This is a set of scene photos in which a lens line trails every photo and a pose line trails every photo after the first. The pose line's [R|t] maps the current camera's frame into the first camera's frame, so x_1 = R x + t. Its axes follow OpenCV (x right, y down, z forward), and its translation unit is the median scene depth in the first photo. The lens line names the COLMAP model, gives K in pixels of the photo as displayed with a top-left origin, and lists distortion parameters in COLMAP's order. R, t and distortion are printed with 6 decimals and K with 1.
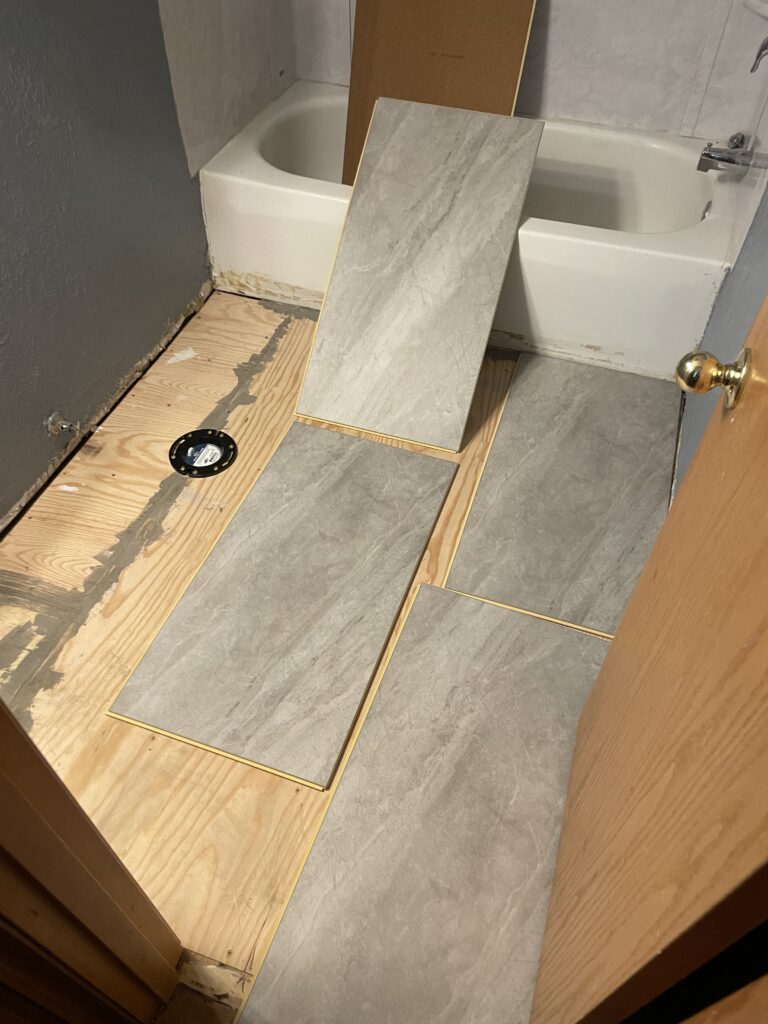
lens RADIAL K [[775.3, 0, 384.5], [0, 775.3, 510.8], [0, 0, 1]] dist [0.067808, -0.080490]
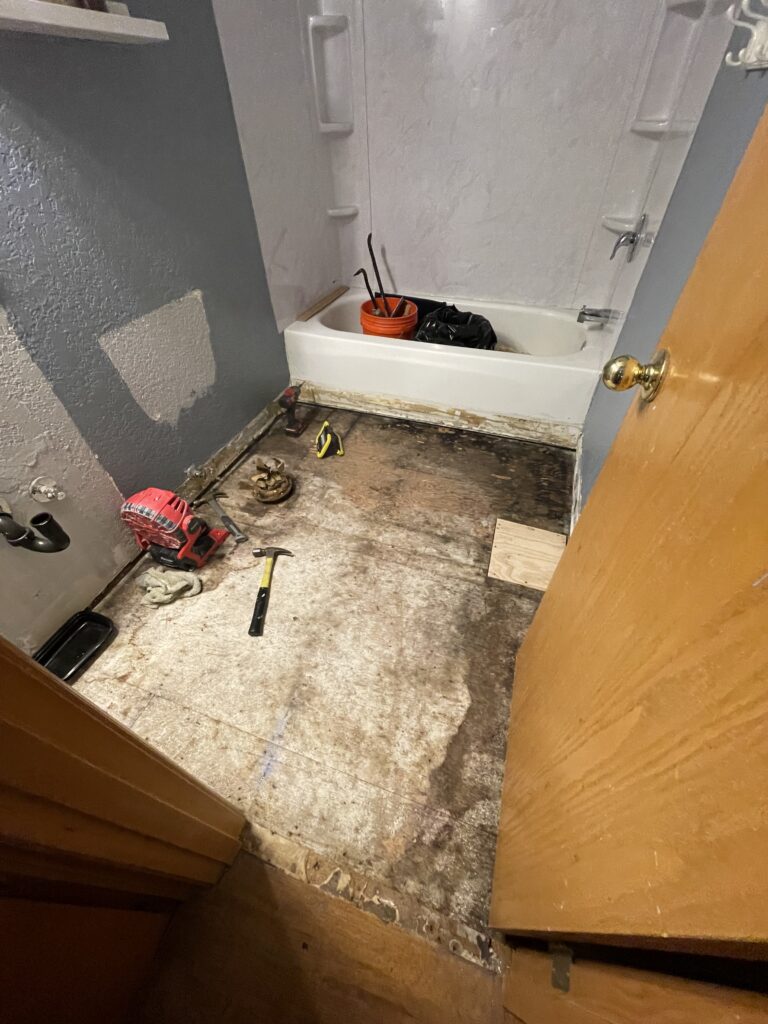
lens RADIAL K [[410.5, 0, 389.0], [0, 410.5, 511.6], [0, 0, 1]] dist [0.001013, -0.002774]
pose [[0.999405, -0.009294, -0.033213, 0.020414], [0.006871, 0.997356, -0.072344, 0.032741], [0.033797, 0.072073, 0.996827, 0.137792]]
